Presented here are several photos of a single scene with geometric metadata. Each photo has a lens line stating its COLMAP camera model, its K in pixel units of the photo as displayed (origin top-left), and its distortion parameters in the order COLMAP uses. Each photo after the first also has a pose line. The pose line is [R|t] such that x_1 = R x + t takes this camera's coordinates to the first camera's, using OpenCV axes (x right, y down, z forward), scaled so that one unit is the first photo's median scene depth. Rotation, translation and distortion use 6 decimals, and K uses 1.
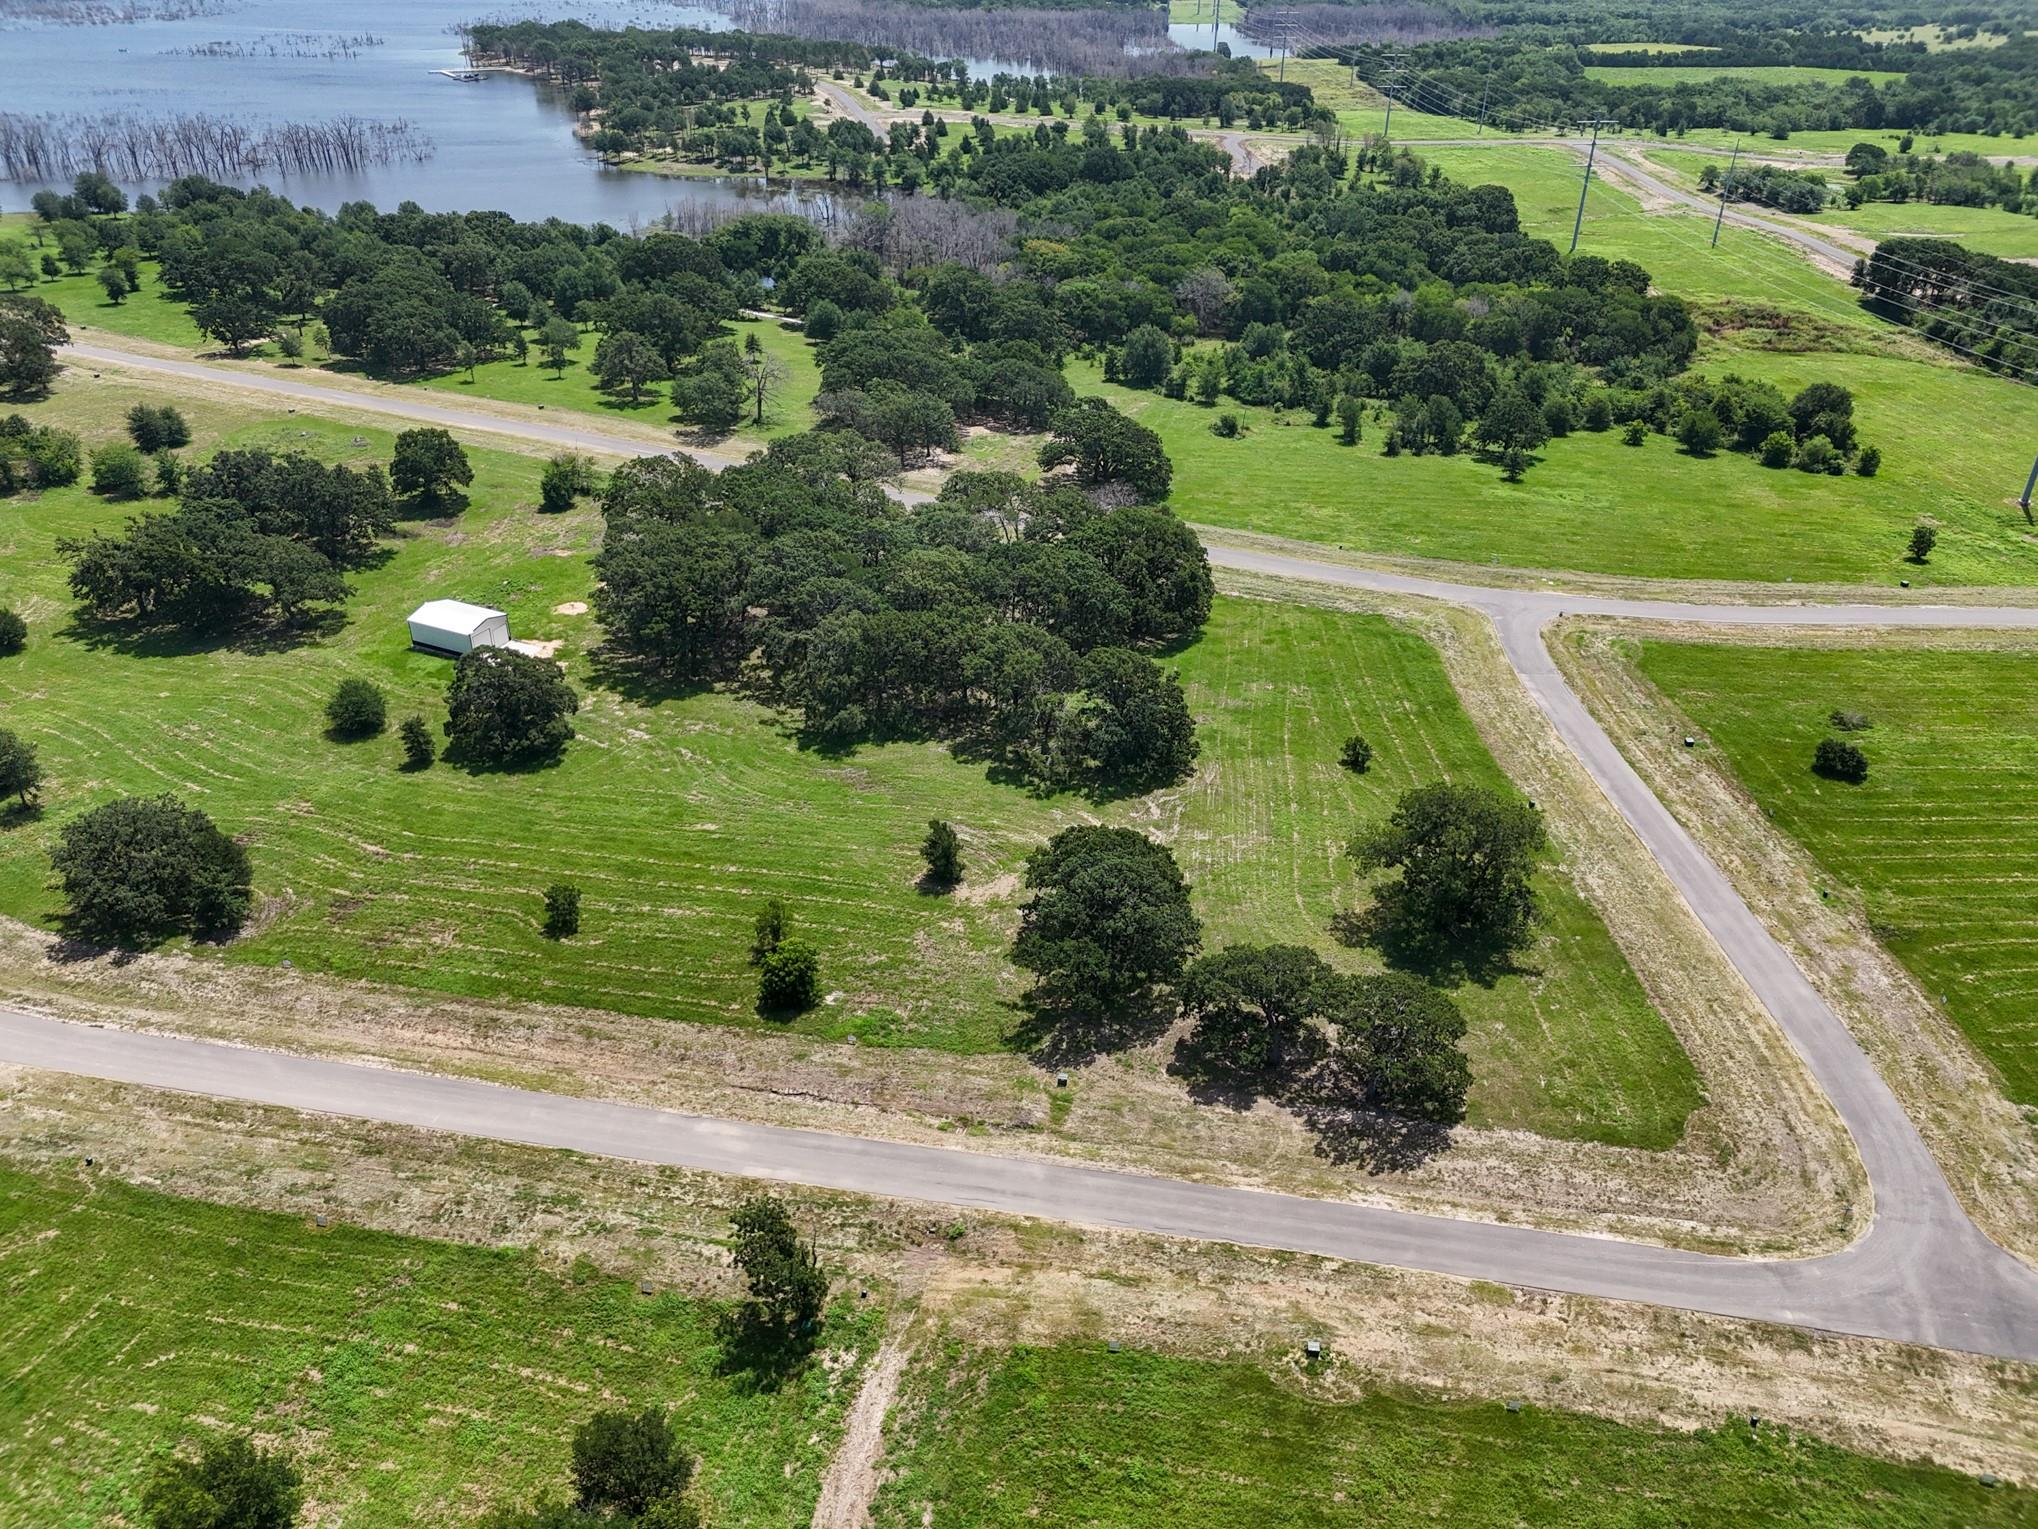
lens RADIAL K [[1498.8, 0, 1025.7], [0, 1498.8, 759.2], [0, 0, 1]] dist [0.059758, -0.059199]
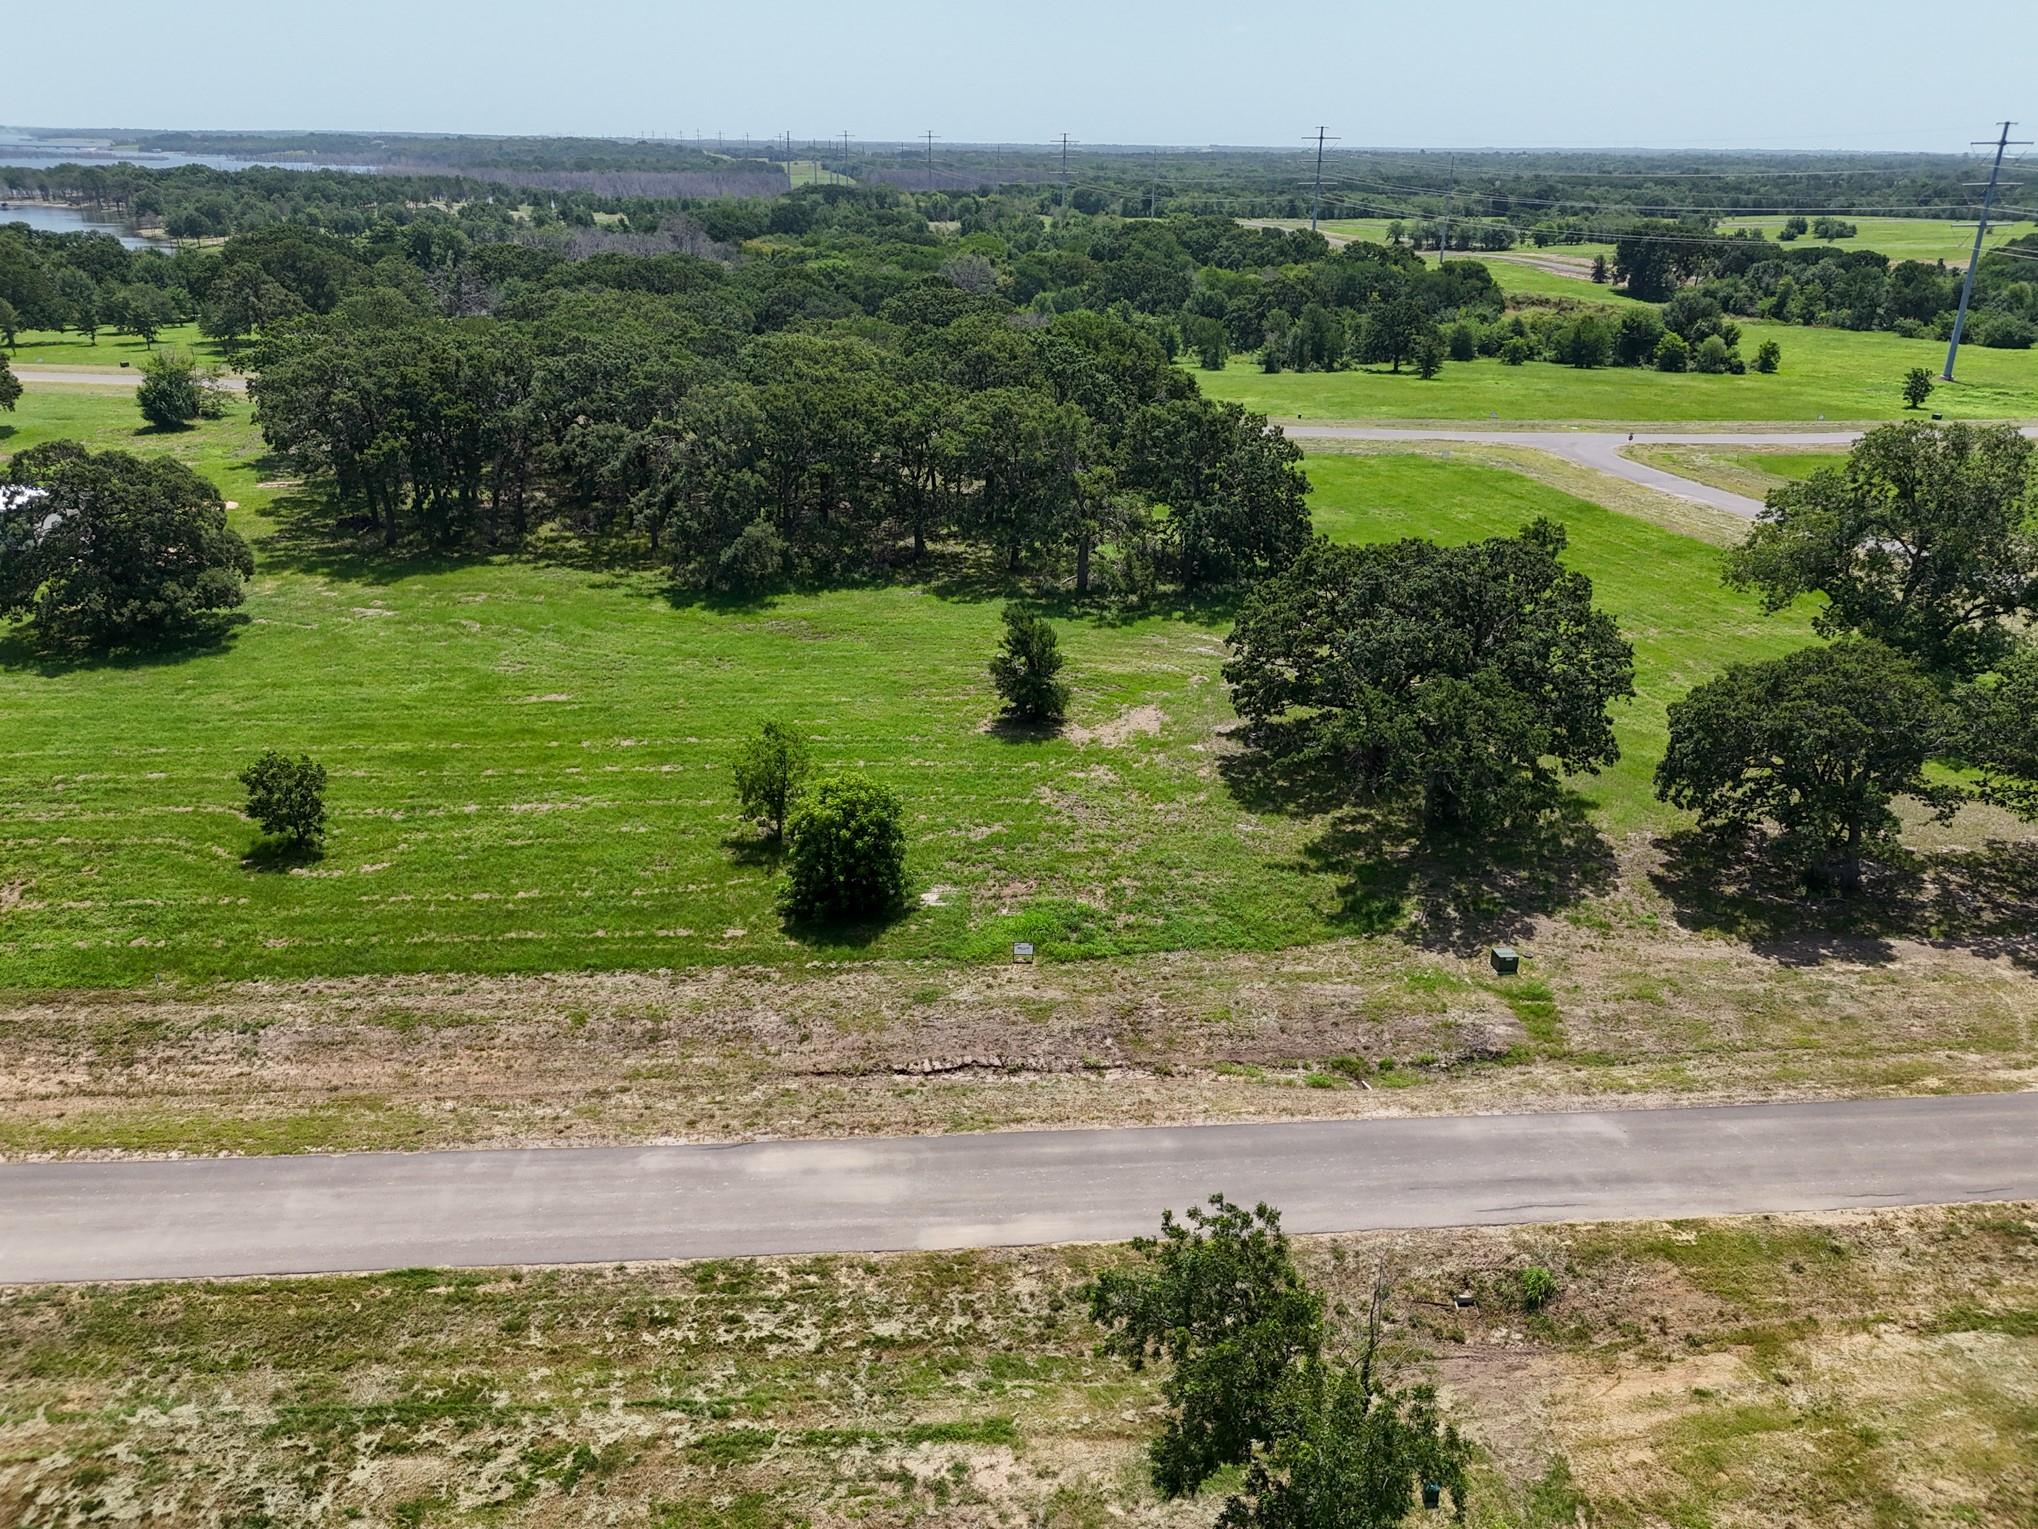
lens RADIAL K [[1500.6, 0, 1024.2], [0, 1500.6, 768.4], [0, 0, 1]] dist [0.046410, -0.036183]
pose [[0.967827, -0.098057, 0.231724, -0.119712], [0.126392, 0.985778, -0.110752, 0.101282], [-0.217568, 0.136477, 0.966456, 0.308310]]
